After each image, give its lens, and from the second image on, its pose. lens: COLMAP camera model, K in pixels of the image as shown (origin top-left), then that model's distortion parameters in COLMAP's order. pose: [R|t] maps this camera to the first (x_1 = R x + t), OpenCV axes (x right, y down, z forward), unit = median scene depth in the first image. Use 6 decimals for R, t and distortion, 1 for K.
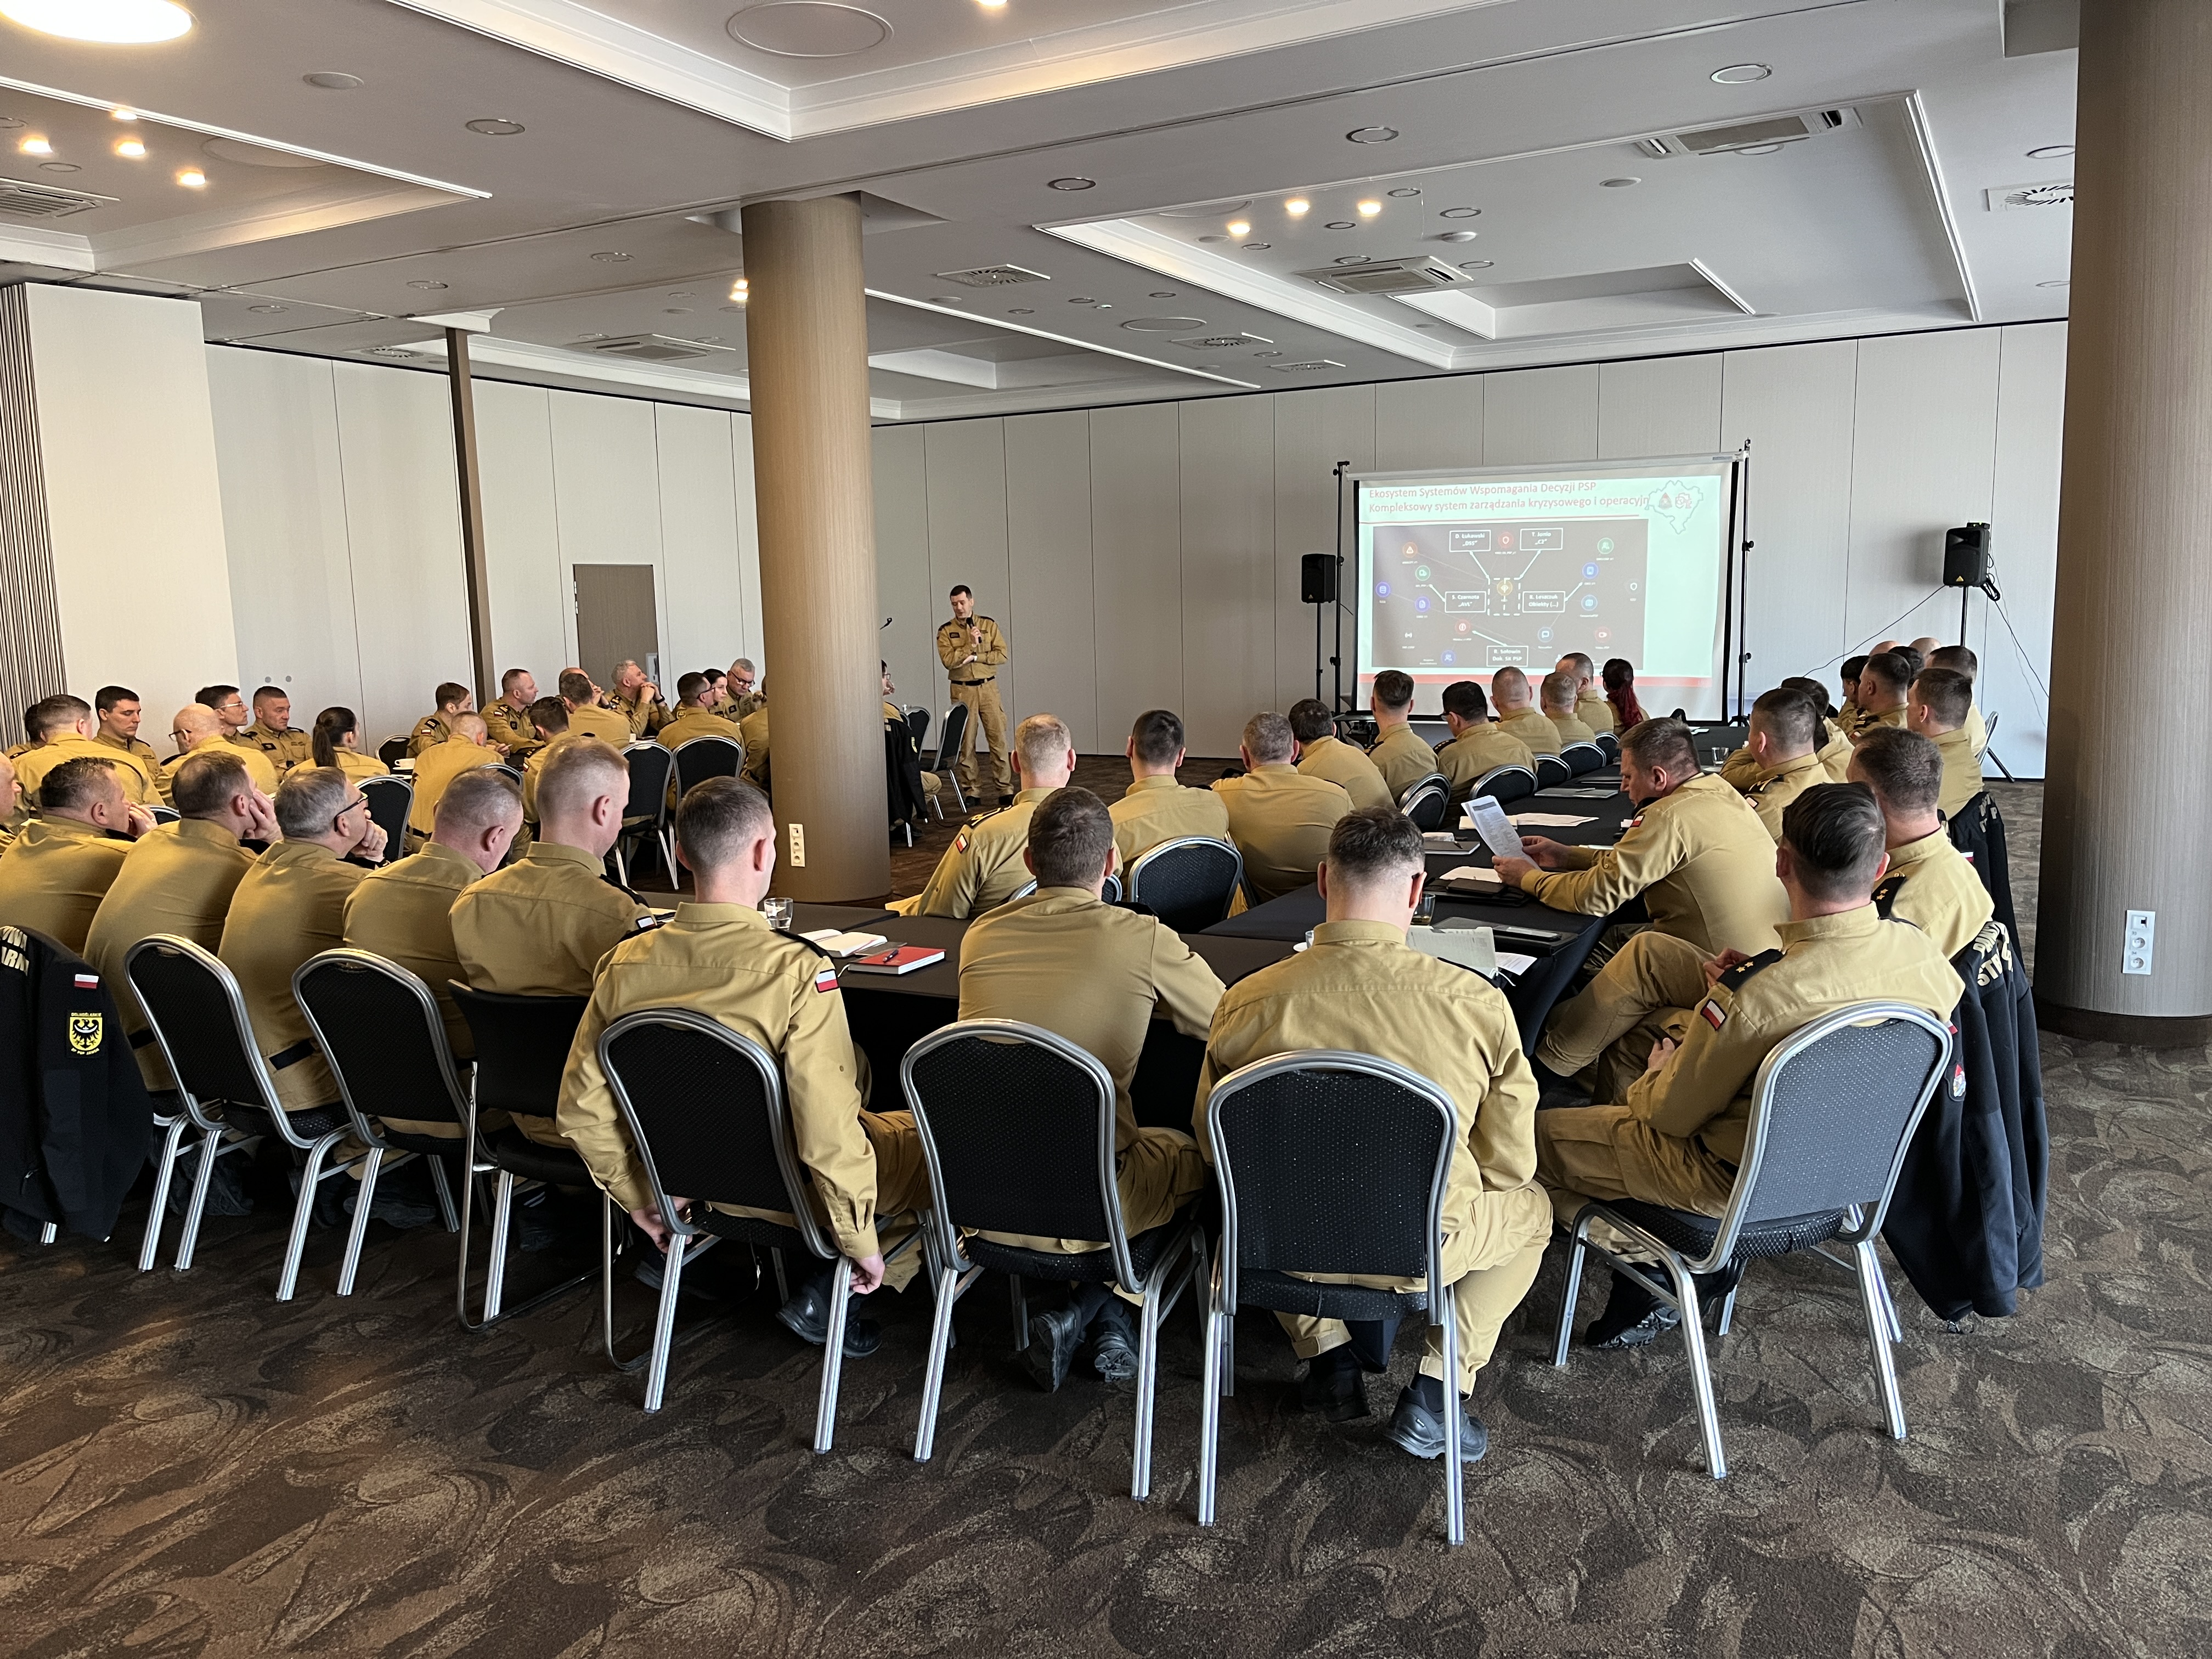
lens RADIAL K [[1670.8, 0, 1106.0], [0, 1670.8, 829.5], [0, 0, 1]] dist [0.014148, 0.000755]
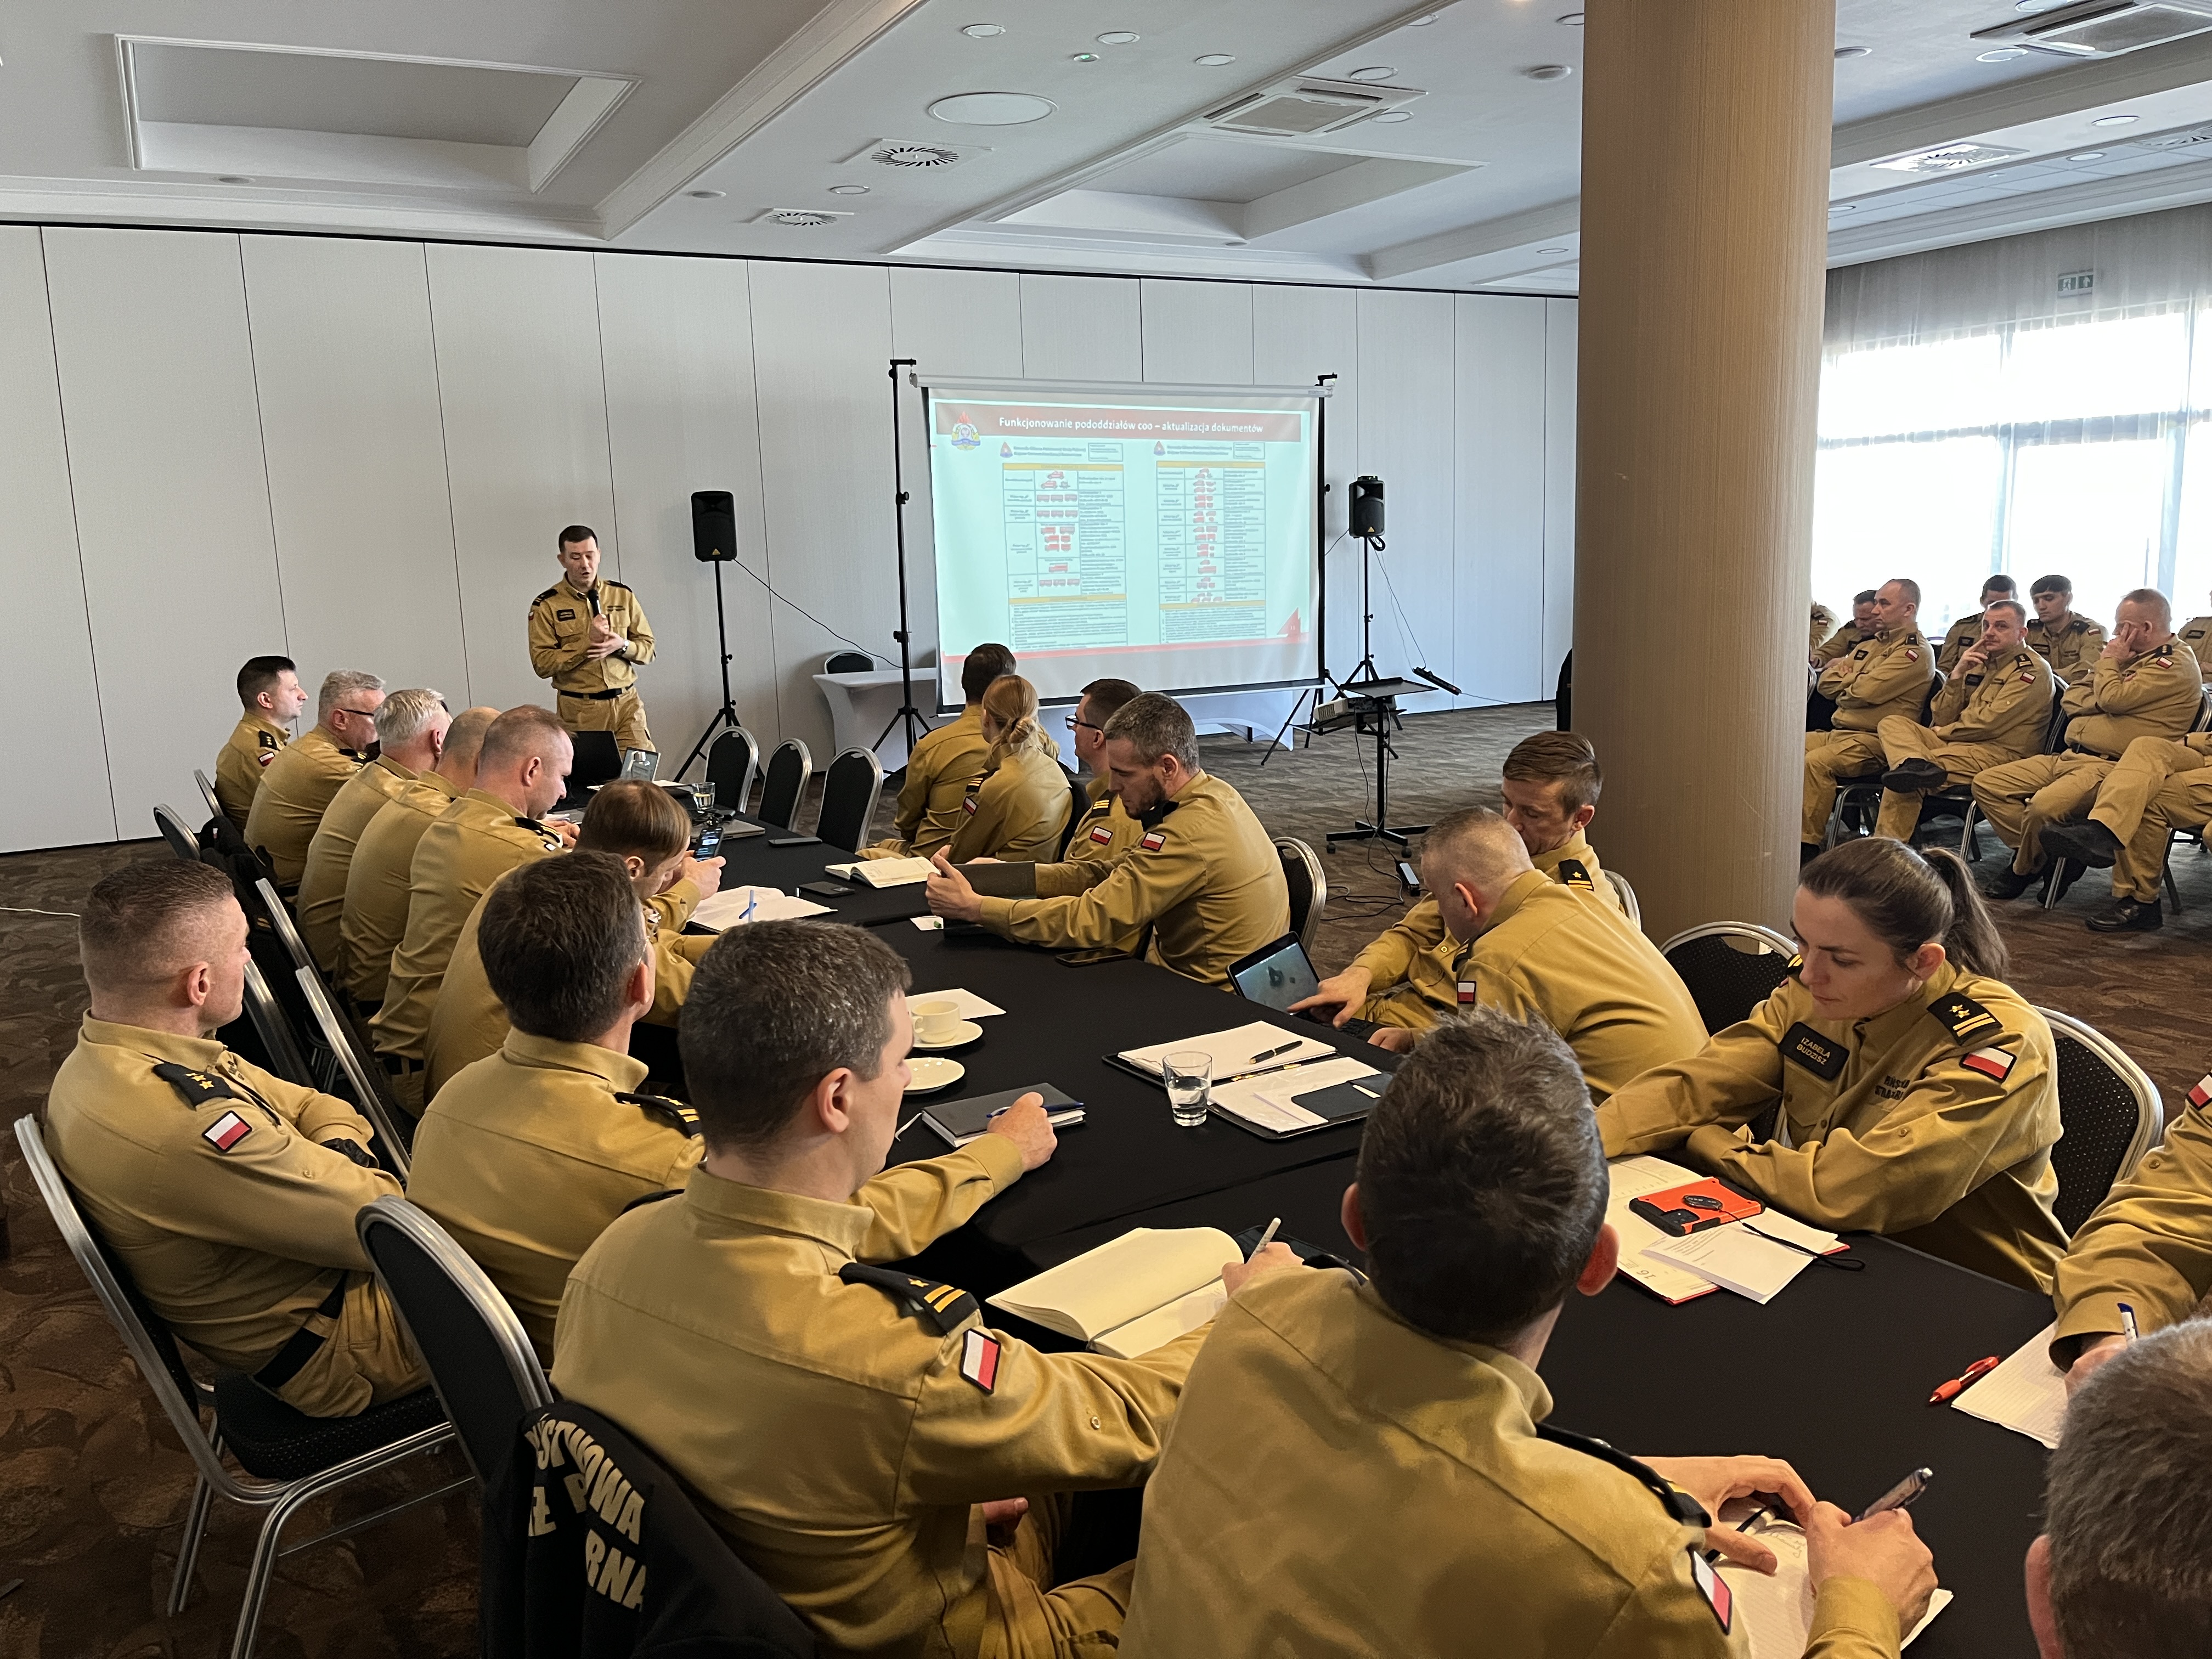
lens RADIAL K [[1670.8, 0, 1106.0], [0, 1670.8, 829.5], [0, 0, 1]] dist [0.014148, 0.000755]
pose [[0.532326, -0.139327, 0.834995, -0.457853], [0.136228, 0.987607, 0.077943, -0.065965], [-0.835506, 0.072258, 0.544709, 0.566053]]
